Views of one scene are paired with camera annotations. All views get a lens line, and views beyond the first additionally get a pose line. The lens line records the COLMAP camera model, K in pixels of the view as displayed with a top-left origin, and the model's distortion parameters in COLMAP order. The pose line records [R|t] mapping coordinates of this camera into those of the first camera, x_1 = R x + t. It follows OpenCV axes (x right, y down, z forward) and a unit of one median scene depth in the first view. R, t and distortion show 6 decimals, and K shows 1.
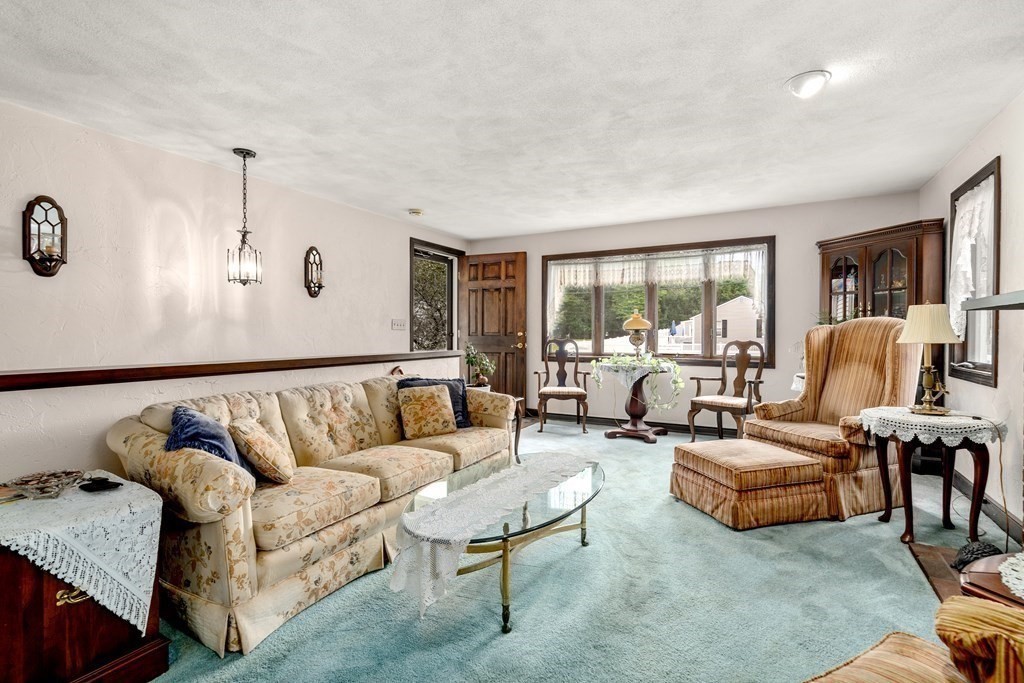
lens RADIAL K [[469.9, 0, 507.1], [0, 469.9, 358.2], [0, 0, 1]] dist [-0.001773, 0.001766]
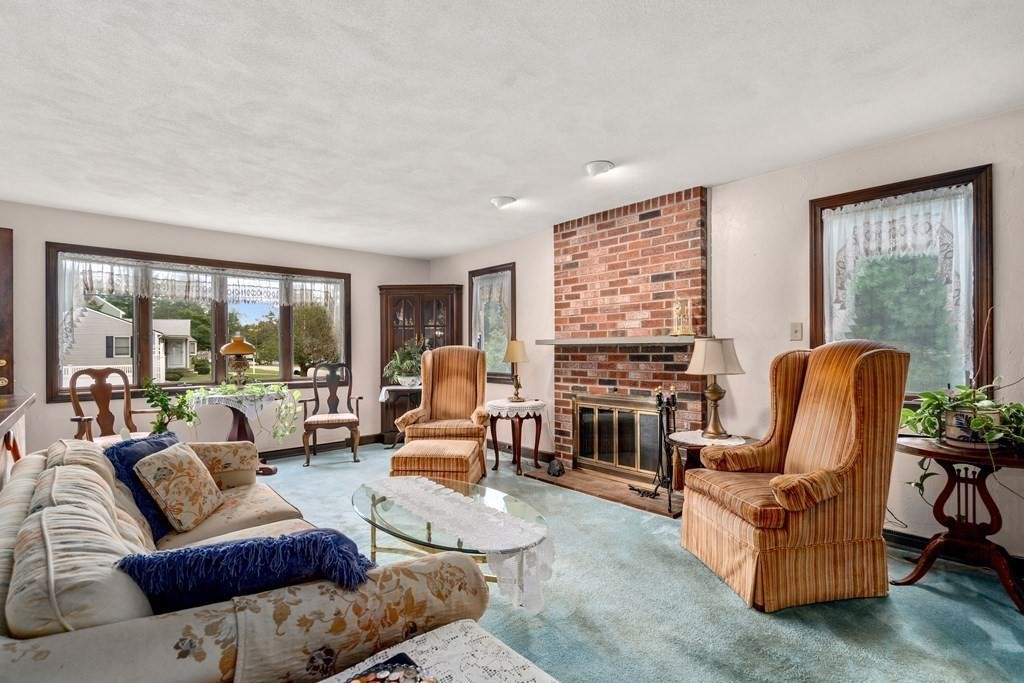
lens RADIAL K [[469.9, 0, 521.5], [0, 469.9, 347.5], [0, 0, 1]] dist [-0.001773, 0.001766]
pose [[0.309626, 0.002223, 0.950856, -0.669104], [0.061576, 0.997851, -0.022383, -0.032099], [-0.948863, 0.065480, 0.308824, 0.356193]]
